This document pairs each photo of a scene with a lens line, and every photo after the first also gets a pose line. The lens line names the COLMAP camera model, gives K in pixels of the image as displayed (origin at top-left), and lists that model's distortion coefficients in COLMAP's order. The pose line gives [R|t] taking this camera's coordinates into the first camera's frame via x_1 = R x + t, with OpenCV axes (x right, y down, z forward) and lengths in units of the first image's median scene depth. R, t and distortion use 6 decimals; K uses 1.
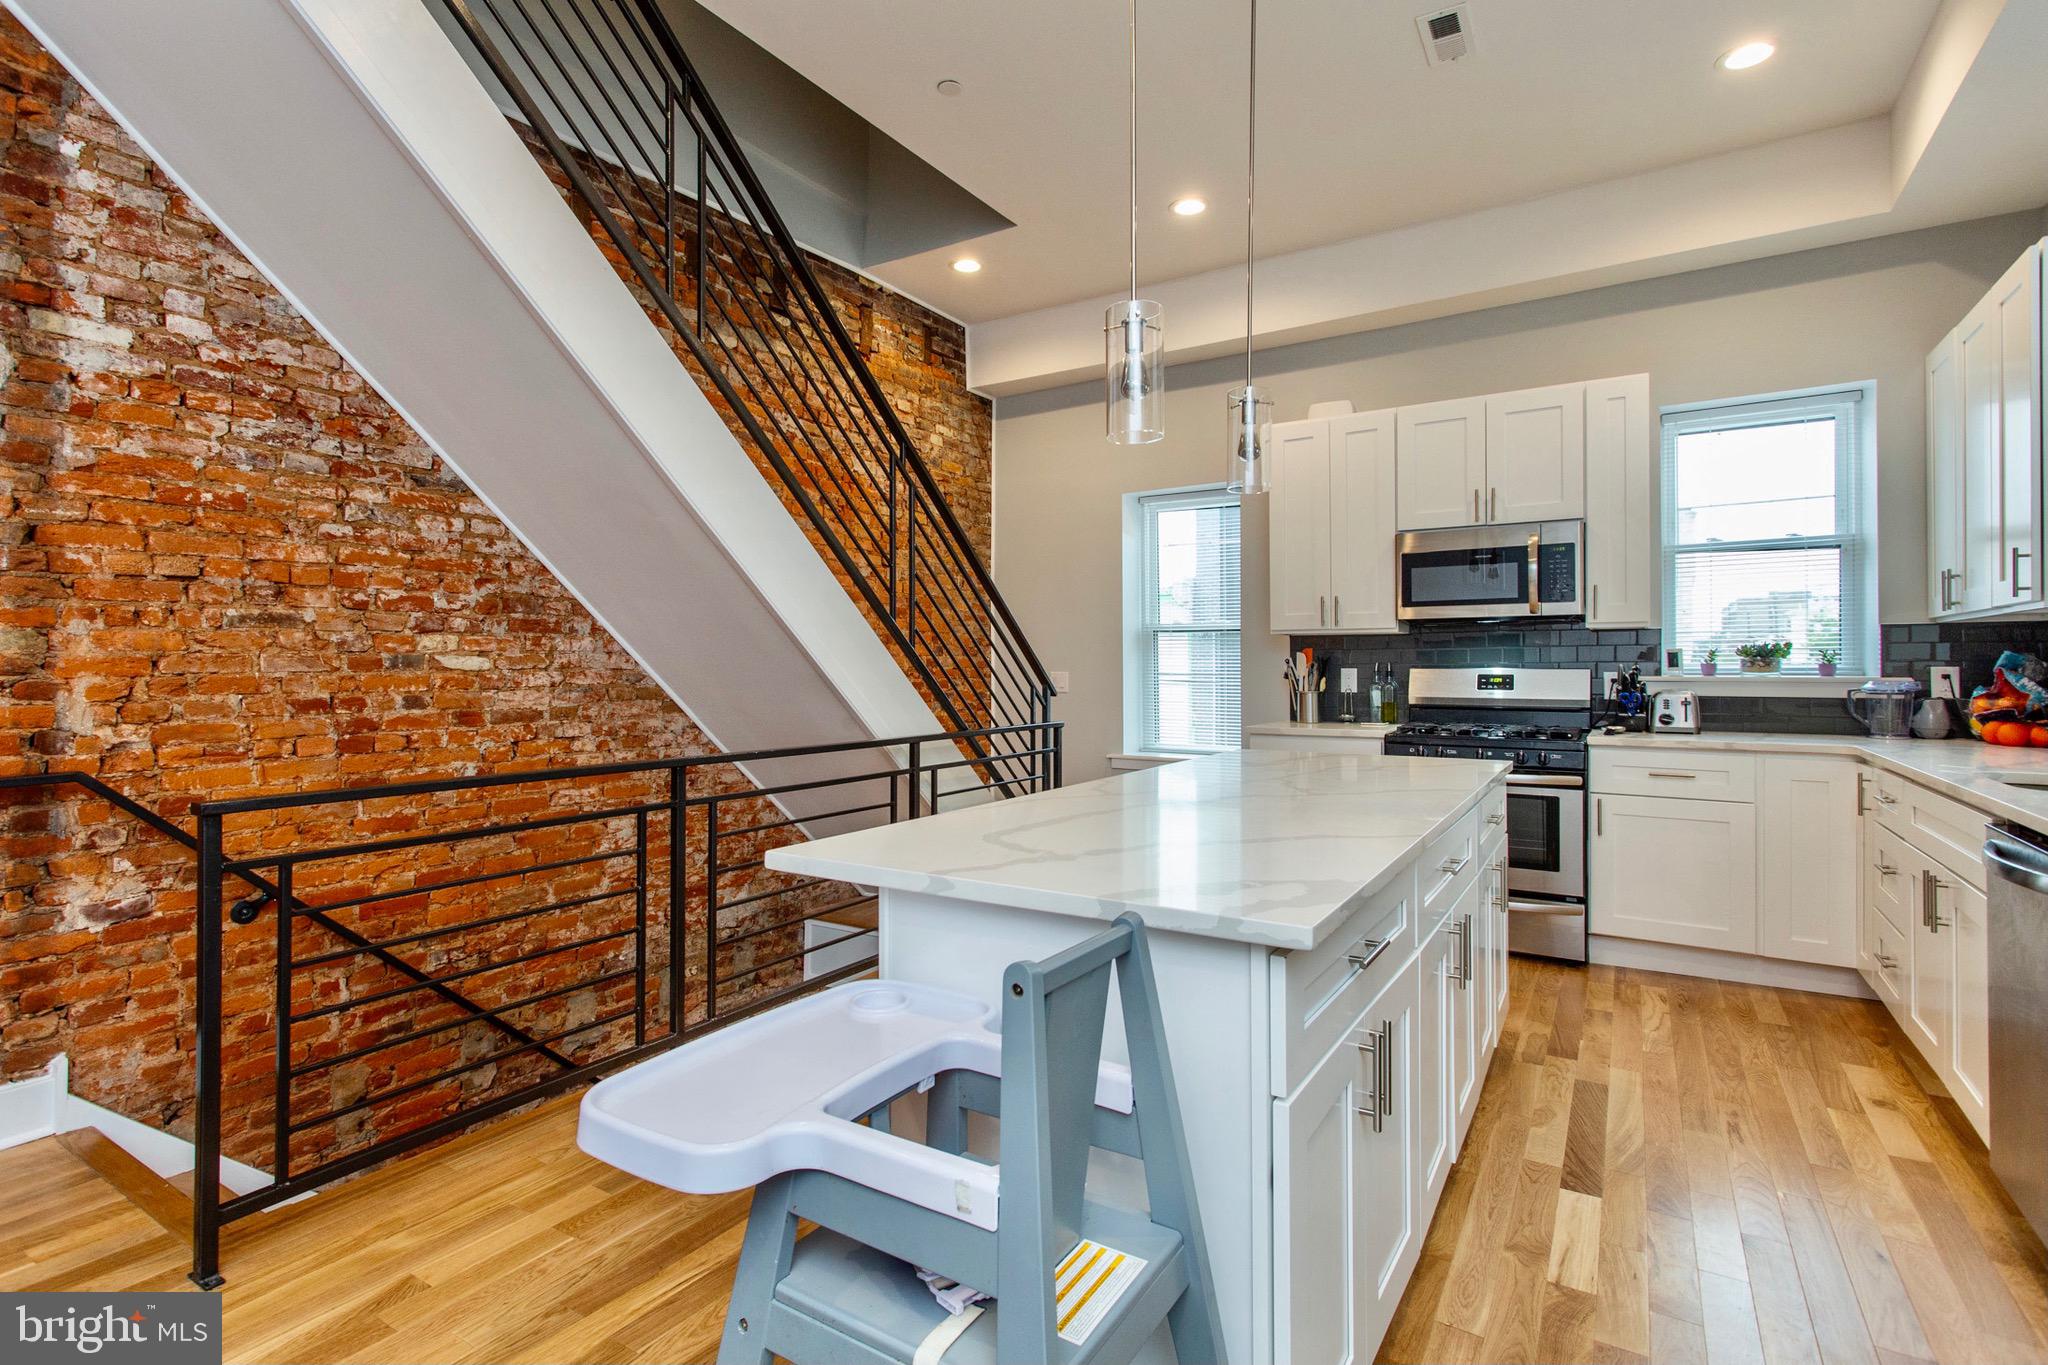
lens RADIAL K [[972.0, 0, 1010.8], [0, 972.0, 659.2], [0, 0, 1]] dist [0.001806, 0.001071]
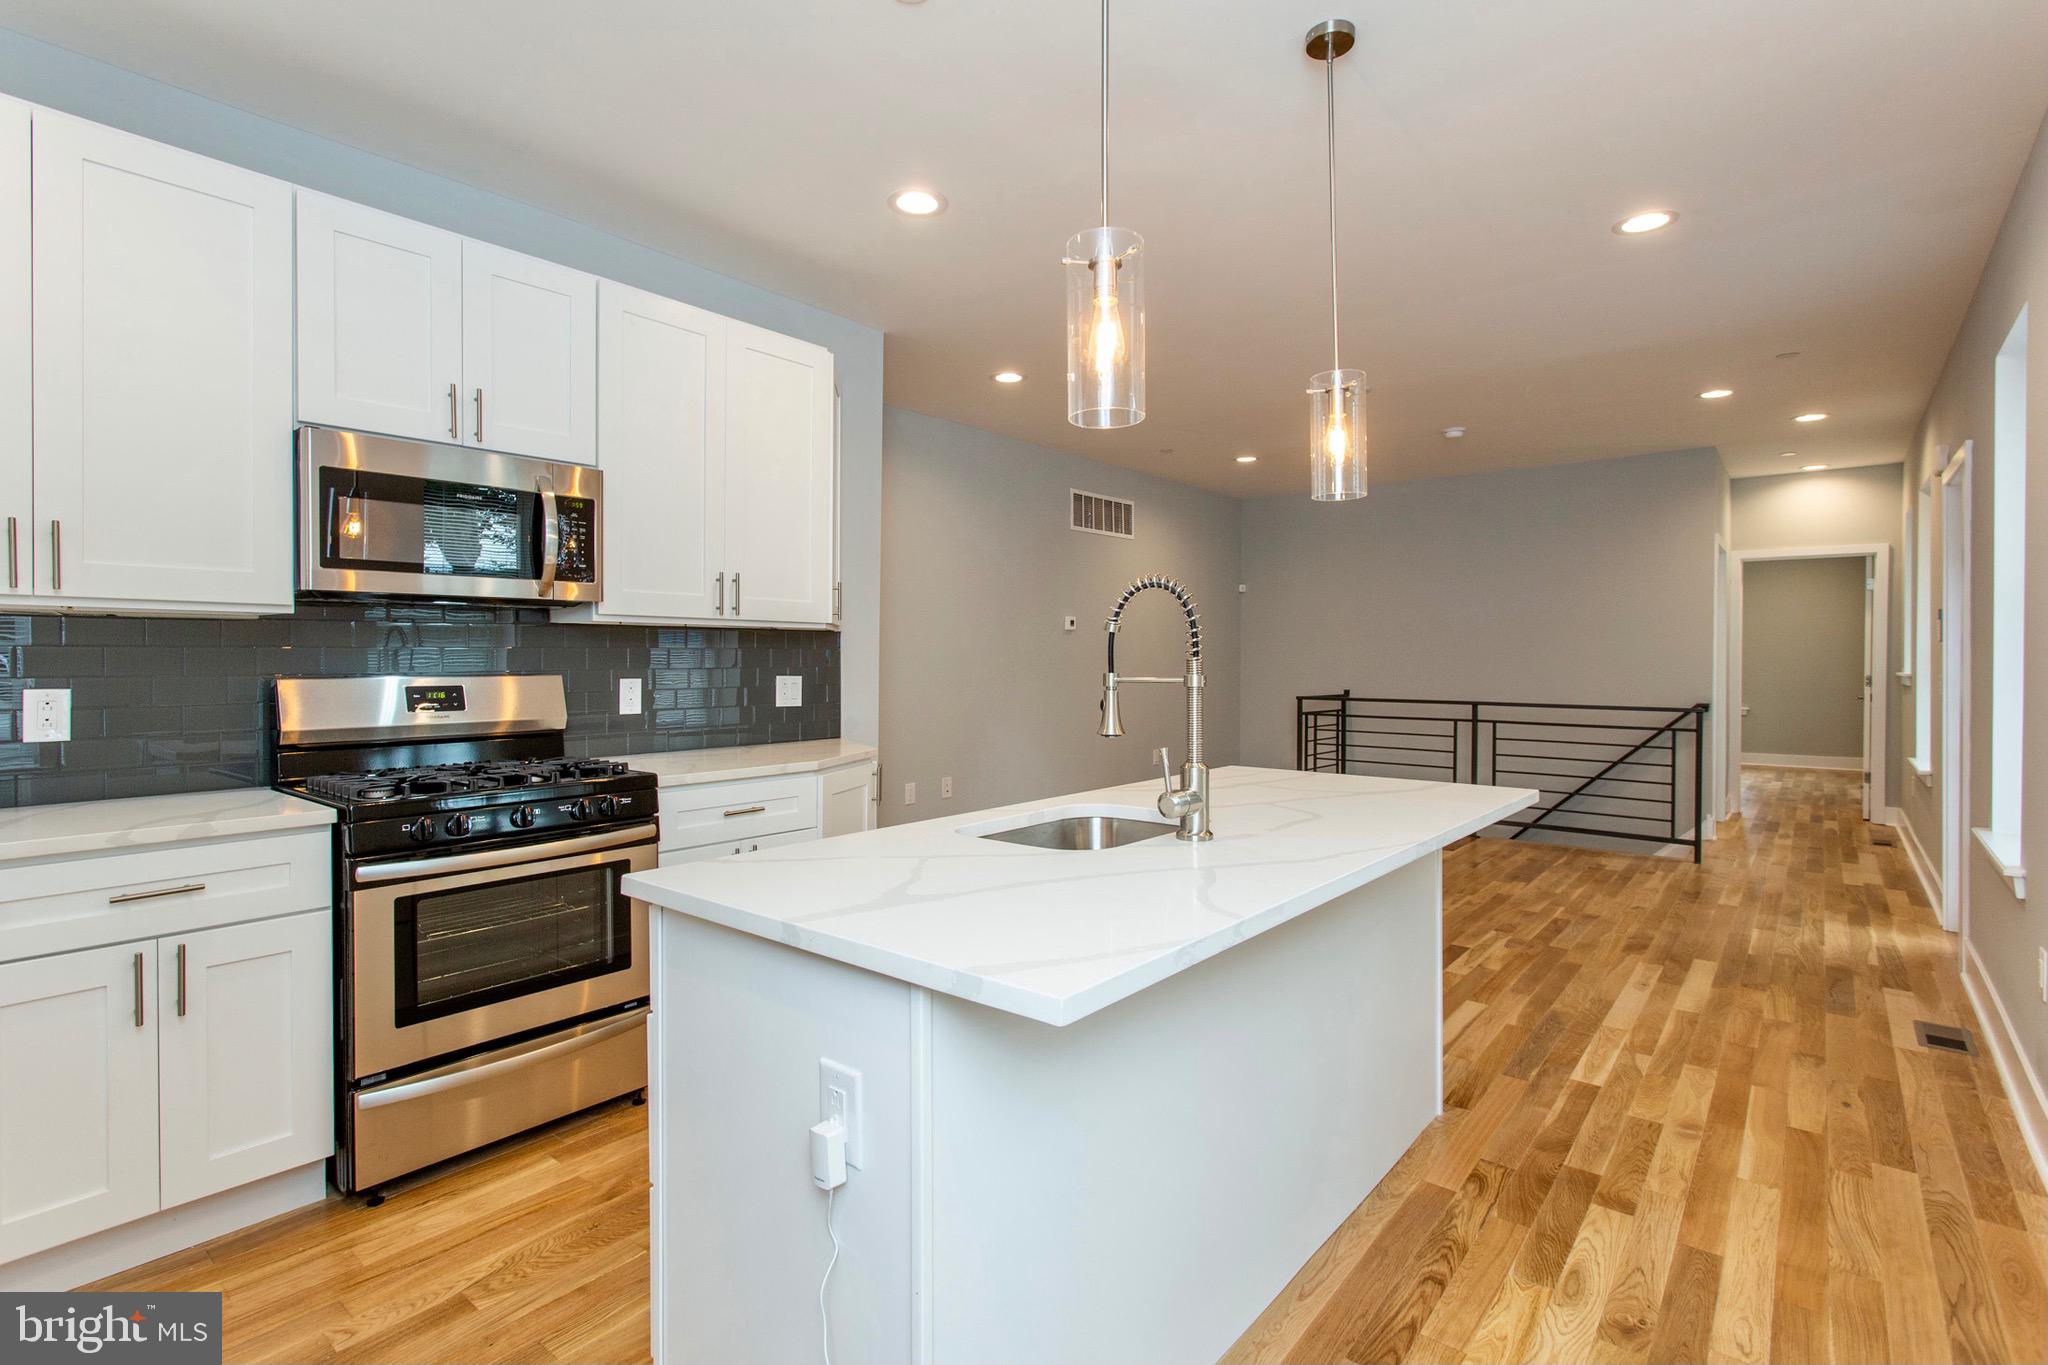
lens RADIAL K [[972.0, 0, 1023.9], [0, 972.0, 662.5], [0, 0, 1]] dist [0.001806, 0.001071]
pose [[0.104623, 0.001215, 0.994511, -0.106111], [-0.008572, 0.999963, -0.000320, -0.003182], [-0.994475, -0.008491, 0.104630, 0.617660]]
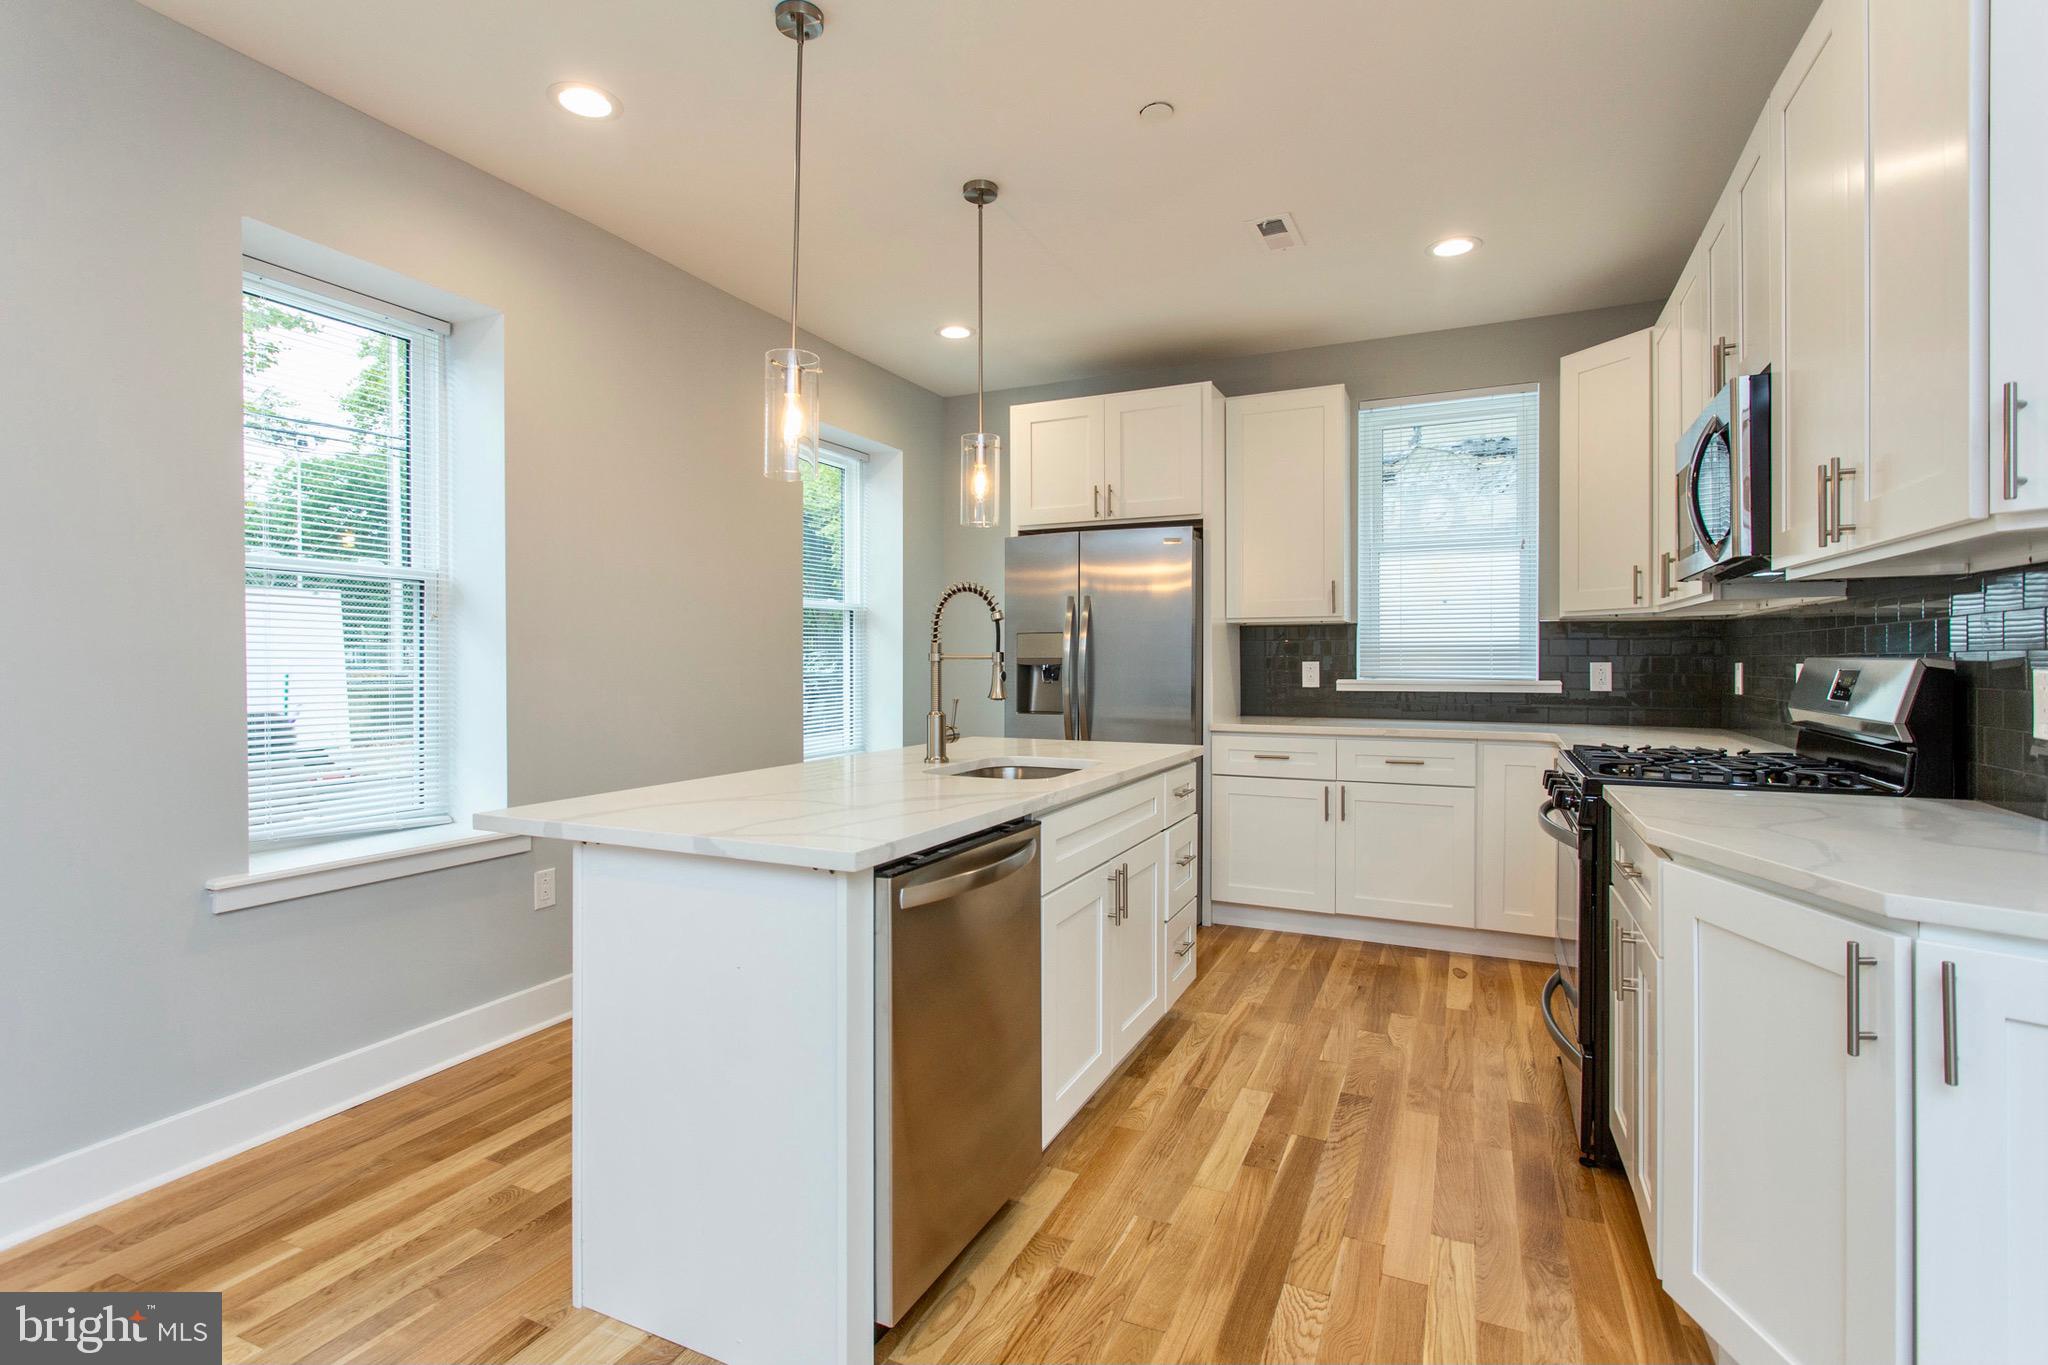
lens RADIAL K [[972.0, 0, 1016.4], [0, 972.0, 652.3], [0, 0, 1]] dist [0.001806, 0.001071]
pose [[0.144317, -0.000121, -0.989531, 1.115000], [0.010633, 0.999942, 0.001428, 0.001278], [0.989474, -0.010728, 0.144310, 0.538070]]
